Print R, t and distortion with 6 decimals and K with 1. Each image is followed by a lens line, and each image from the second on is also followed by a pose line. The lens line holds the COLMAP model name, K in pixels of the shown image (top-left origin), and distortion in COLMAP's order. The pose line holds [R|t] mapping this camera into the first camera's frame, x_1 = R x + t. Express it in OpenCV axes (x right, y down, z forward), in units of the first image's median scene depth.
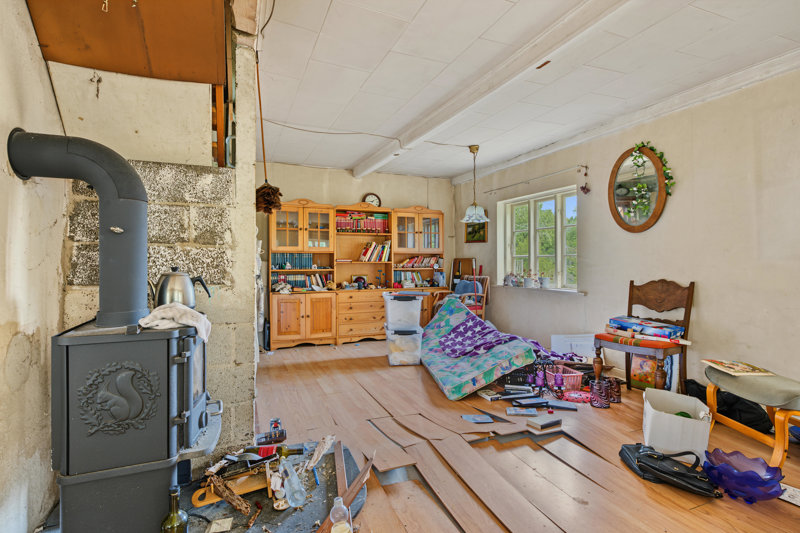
lens RADIAL K [[387.3, 0, 396.8], [0, 387.3, 259.9], [0, 0, 1]] dist [0.000785, 0.000234]
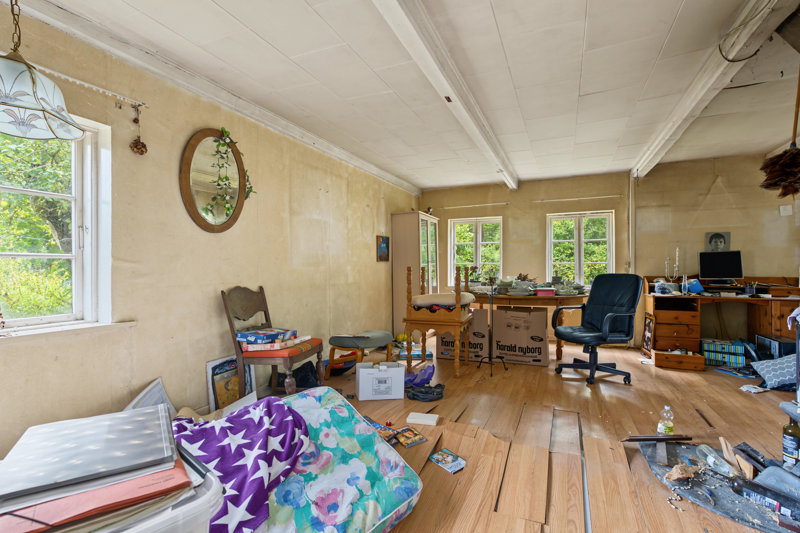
lens RADIAL K [[358.3, 0, 398.1], [0, 358.3, 264.3], [0, 0, 1]] dist [-0.002420, -0.000173]
pose [[-0.666722, 0.005530, 0.745286, -0.226387], [-0.002251, 0.999953, -0.009433, 0.004002], [-0.745303, -0.007967, -0.666678, 1.287725]]
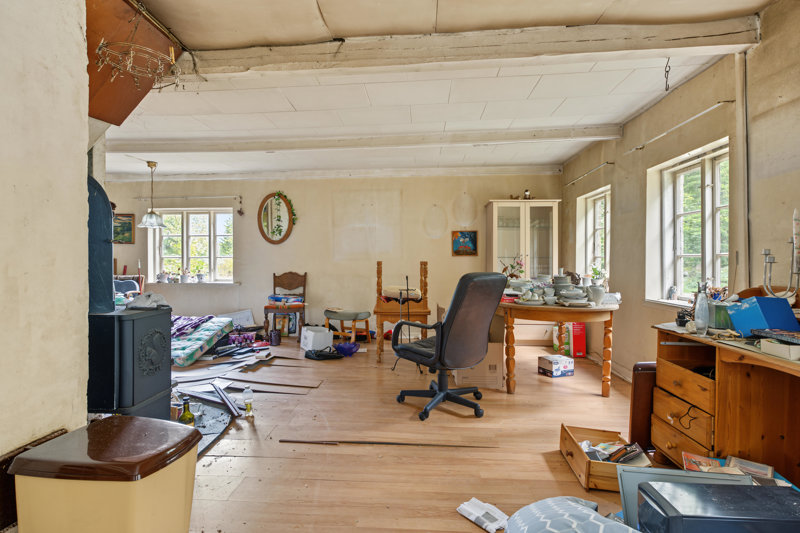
lens RADIAL K [[387.3, 0, 396.6], [0, 387.3, 263.6], [0, 0, 1]] dist [0.000785, 0.000234]
pose [[0.455460, -0.007496, 0.890225, -0.664578], [-0.003240, 0.999944, 0.010077, -0.006235], [-0.890250, -0.007474, 0.455410, -0.234799]]
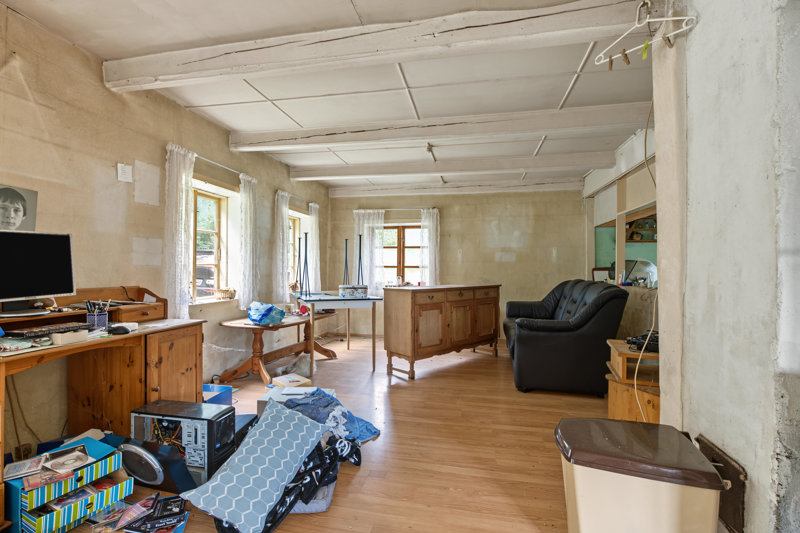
lens RADIAL K [[358.3, 0, 398.7], [0, 358.3, 263.9], [0, 0, 1]] dist [-0.002420, -0.000173]
pose [[-0.582275, -0.010932, -0.812918, 0.087308], [-0.003641, 0.999935, -0.010839, -0.006270], [0.812983, -0.003351, -0.582277, 0.269394]]
